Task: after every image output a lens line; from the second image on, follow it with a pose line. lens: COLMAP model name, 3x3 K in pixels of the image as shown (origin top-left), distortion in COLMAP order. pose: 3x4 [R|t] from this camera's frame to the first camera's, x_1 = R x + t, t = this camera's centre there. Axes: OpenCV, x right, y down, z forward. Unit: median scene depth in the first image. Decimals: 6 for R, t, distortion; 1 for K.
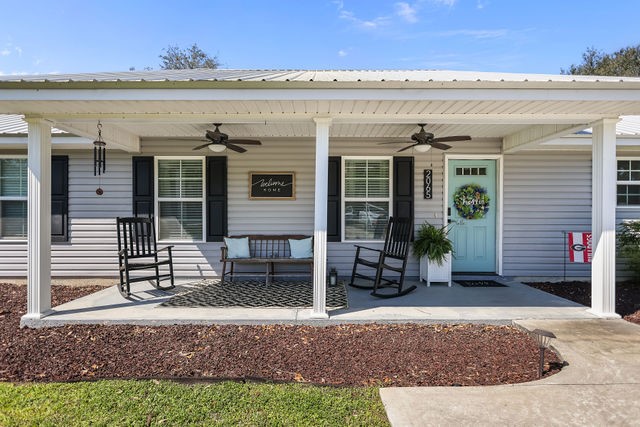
lens RADIAL K [[295.0, 0, 318.2], [0, 295.0, 211.9], [0, 0, 1]] dist [0.000012, 0.000593]
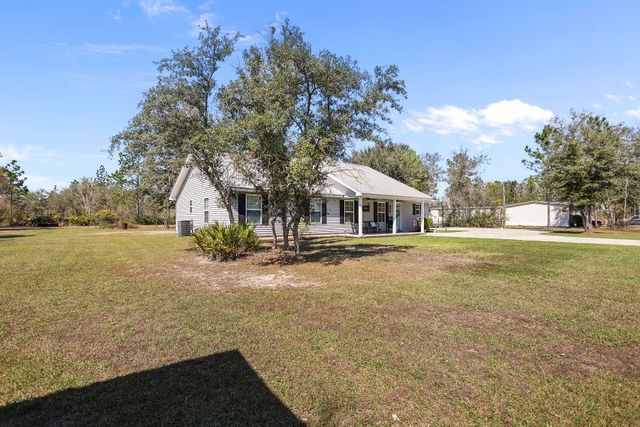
lens RADIAL K [[295.0, 0, 318.2], [0, 295.0, 211.9], [0, 0, 1]] dist [0.000012, 0.000593]
pose [[0.777765, 0.010224, 0.628472, -3.128642], [0.007861, 0.999631, -0.025990, 0.051635], [-0.628506, 0.025155, 0.777398, -1.655440]]
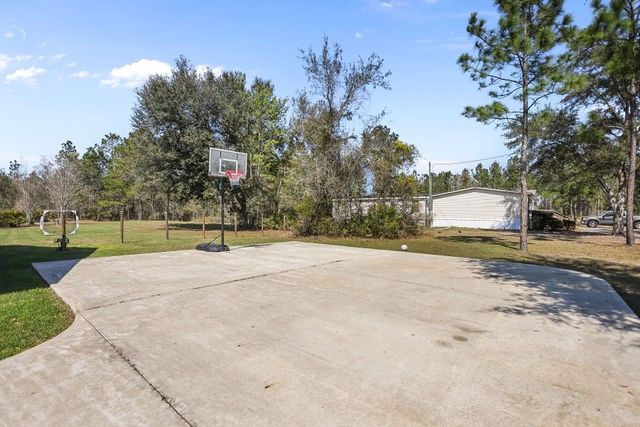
lens RADIAL K [[295.0, 0, 318.2], [0, 295.0, 211.9], [0, 0, 1]] dist [0.000012, 0.000593]
pose [[0.663420, 0.000464, 0.748247, 1.643414], [0.006794, 0.999955, -0.006644, 0.008855], [-0.748216, 0.009491, 0.663387, -0.241370]]
